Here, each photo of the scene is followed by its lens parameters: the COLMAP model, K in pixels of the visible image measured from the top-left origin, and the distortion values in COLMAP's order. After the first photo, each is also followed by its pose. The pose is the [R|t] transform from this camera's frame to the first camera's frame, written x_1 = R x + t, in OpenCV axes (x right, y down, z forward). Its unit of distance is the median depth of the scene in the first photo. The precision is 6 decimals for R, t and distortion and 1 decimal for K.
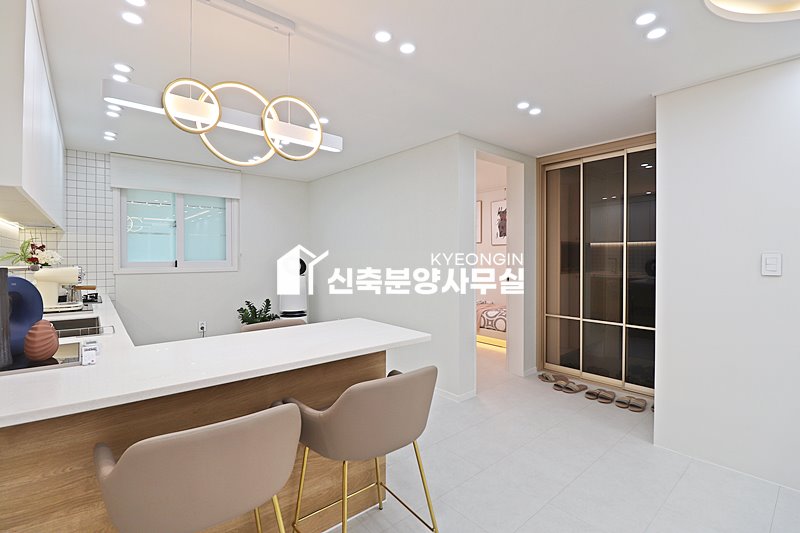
lens RADIAL K [[370.5, 0, 400.2], [0, 370.5, 260.9], [0, 0, 1]] dist [-0.003837, -0.010332]
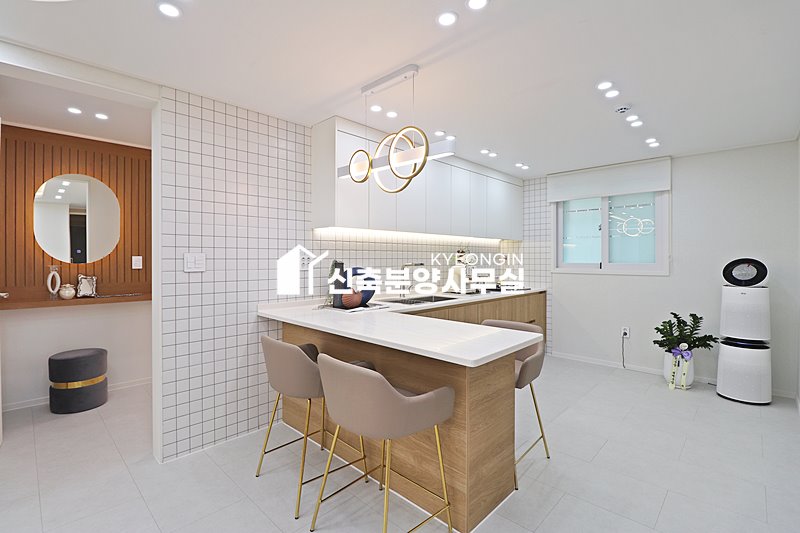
lens RADIAL K [[370.5, 0, 399.1], [0, 370.5, 260.4], [0, 0, 1]] dist [-0.003837, -0.010332]
pose [[0.099548, 0.004406, -0.995023, 0.402646], [-0.013105, 0.999909, 0.003116, -0.002650], [0.994946, 0.012730, 0.099596, 0.371791]]
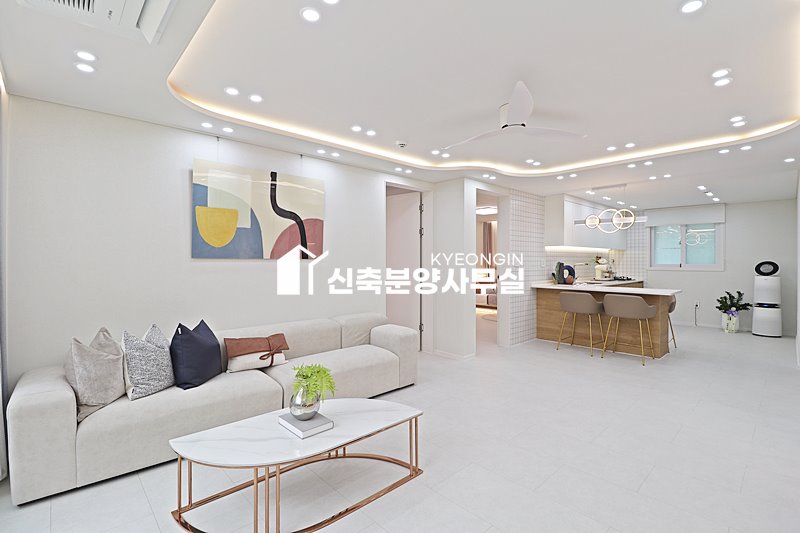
lens RADIAL K [[370.5, 0, 403.1], [0, 370.5, 261.3], [0, 0, 1]] dist [-0.003837, -0.010332]
pose [[0.046782, 0.000483, -0.998905, 1.163403], [-0.014083, 0.999901, -0.000176, 0.007996], [0.998806, 0.014076, 0.046784, -0.415580]]
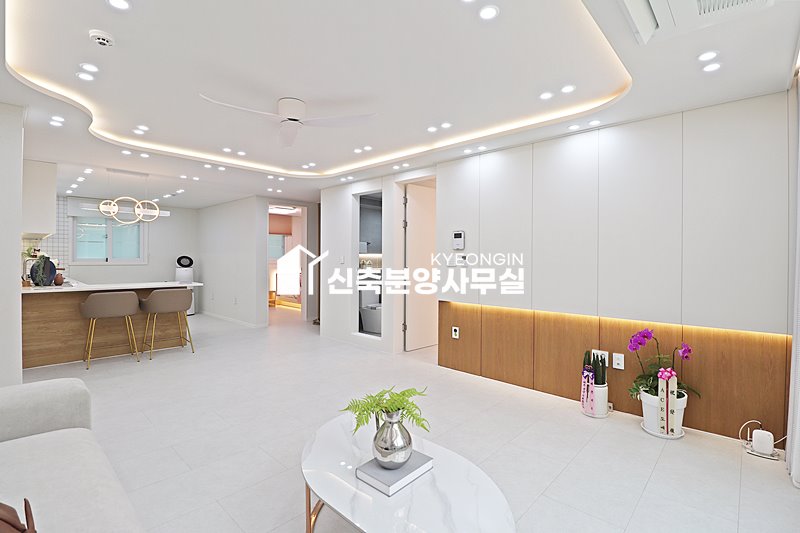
lens RADIAL K [[370.5, 0, 401.2], [0, 370.5, 261.6], [0, 0, 1]] dist [-0.003837, -0.010332]
pose [[0.993392, 0.005445, 0.114641, 0.592907], [-0.004873, 0.999974, -0.005270, 0.020813], [-0.114667, 0.004677, 0.993393, -0.913918]]
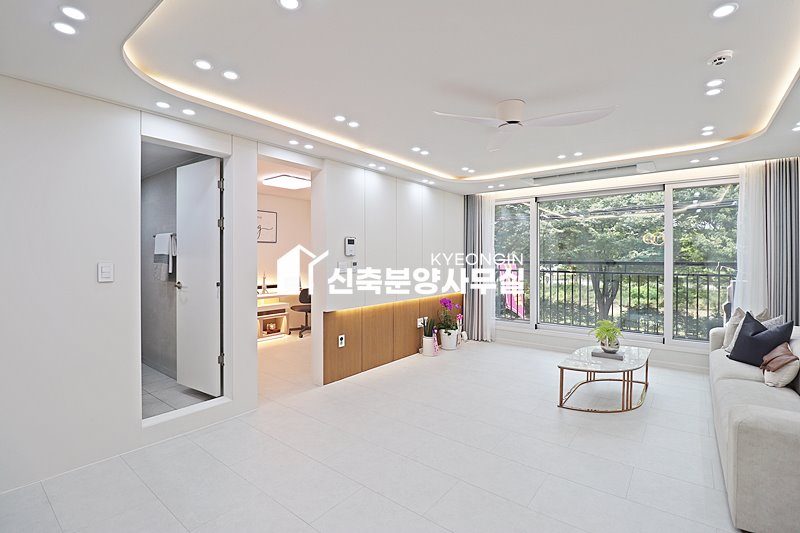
lens RADIAL K [[370.5, 0, 400.3], [0, 370.5, 258.0], [0, 0, 1]] dist [-0.003837, -0.010332]
pose [[-0.199676, 0.000055, 0.979862, -0.169287], [0.013526, 0.999905, 0.002701, -0.013468], [-0.979769, 0.013793, -0.199658, 0.163520]]
